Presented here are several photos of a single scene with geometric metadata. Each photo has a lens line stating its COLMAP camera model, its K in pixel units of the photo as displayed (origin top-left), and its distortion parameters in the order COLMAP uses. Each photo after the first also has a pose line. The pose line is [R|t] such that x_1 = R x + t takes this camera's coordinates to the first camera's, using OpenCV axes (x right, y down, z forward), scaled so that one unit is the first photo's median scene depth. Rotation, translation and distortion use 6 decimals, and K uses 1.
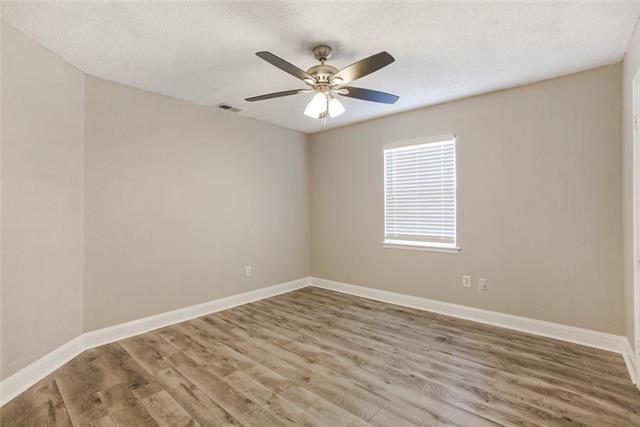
lens RADIAL K [[289.4, 0, 321.9], [0, 289.4, 206.9], [0, 0, 1]] dist [-0.051138, 0.027997]
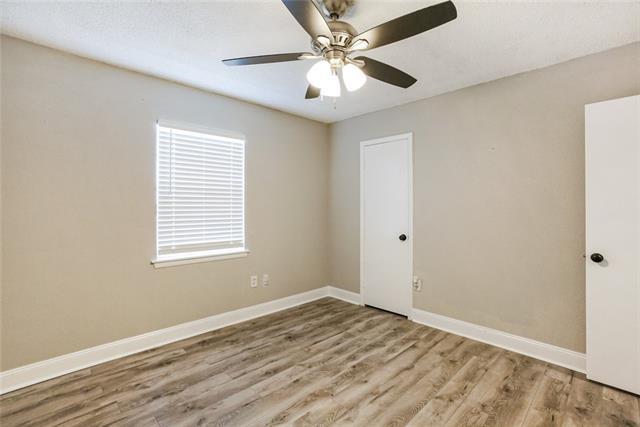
lens RADIAL K [[289.4, 0, 321.9], [0, 289.4, 206.9], [0, 0, 1]] dist [-0.051138, 0.027997]
pose [[0.105254, 0.005157, 0.994432, -0.545140], [-0.015235, 0.999878, -0.003573, -0.009672], [-0.994329, -0.014774, 0.105320, 0.702659]]
